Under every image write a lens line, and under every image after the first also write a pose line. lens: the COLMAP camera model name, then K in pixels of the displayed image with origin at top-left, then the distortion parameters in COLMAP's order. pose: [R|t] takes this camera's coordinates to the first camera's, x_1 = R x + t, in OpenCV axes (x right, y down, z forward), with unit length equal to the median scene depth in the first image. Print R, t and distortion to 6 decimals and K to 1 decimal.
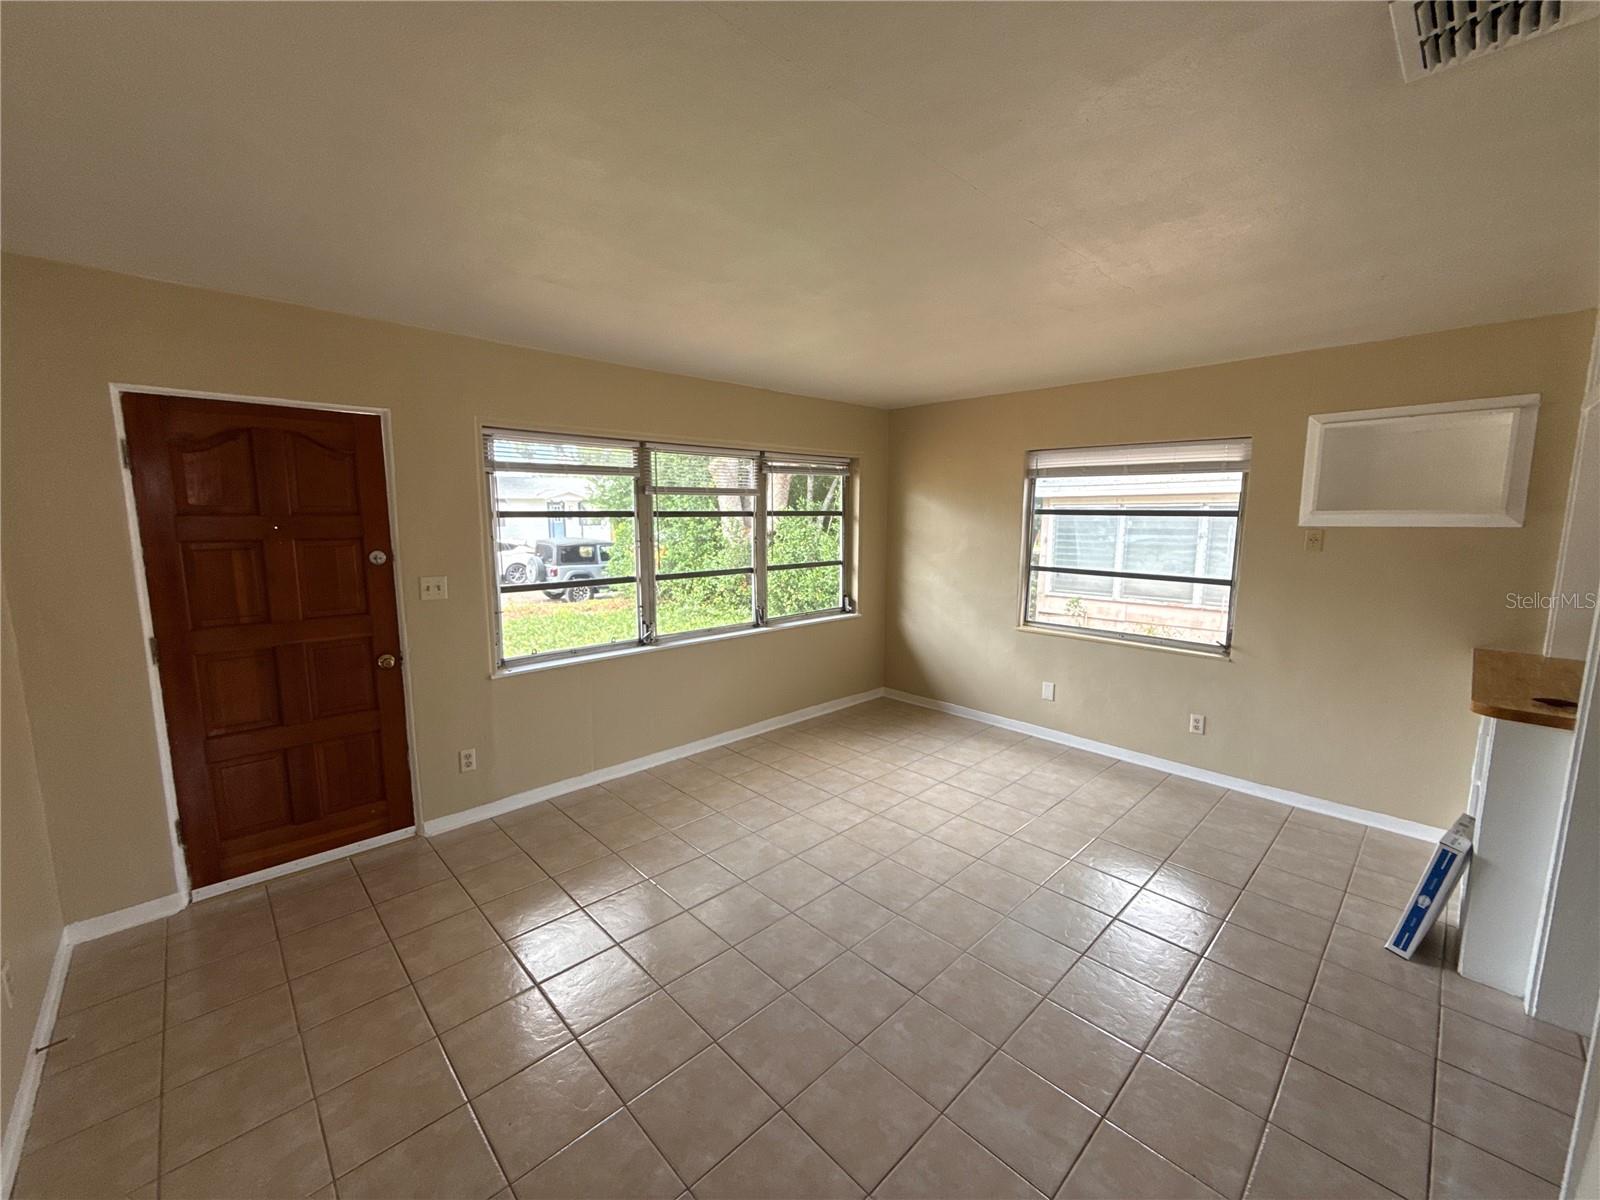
lens RADIAL K [[639.3, 0, 808.5], [0, 639.3, 605.6], [0, 0, 1]] dist [-0.003540, 0.001910]
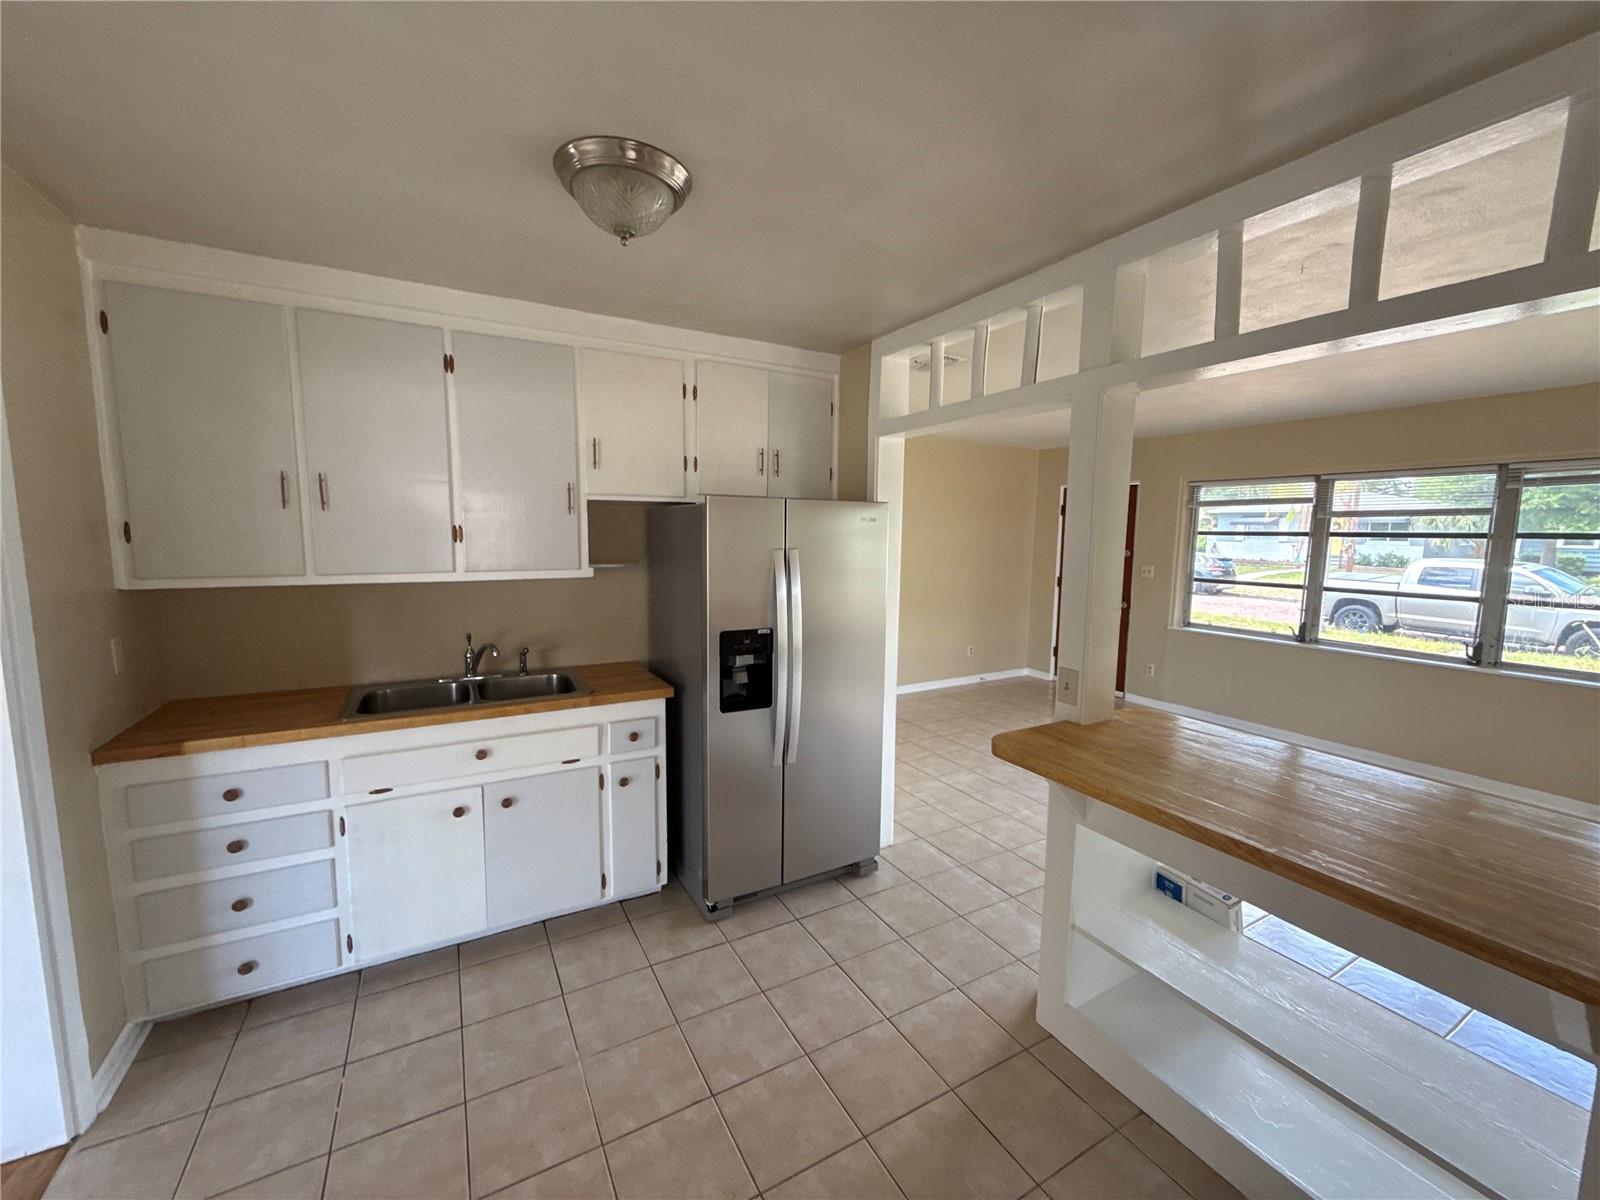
lens RADIAL K [[639.3, 0, 797.9], [0, 639.3, 599.6], [0, 0, 1]] dist [-0.003540, 0.001910]
pose [[-0.261721, 0.105396, -0.959371, 1.177033], [-0.142804, 0.978850, 0.146494, -0.059685], [0.954520, 0.175342, -0.241135, 0.378794]]
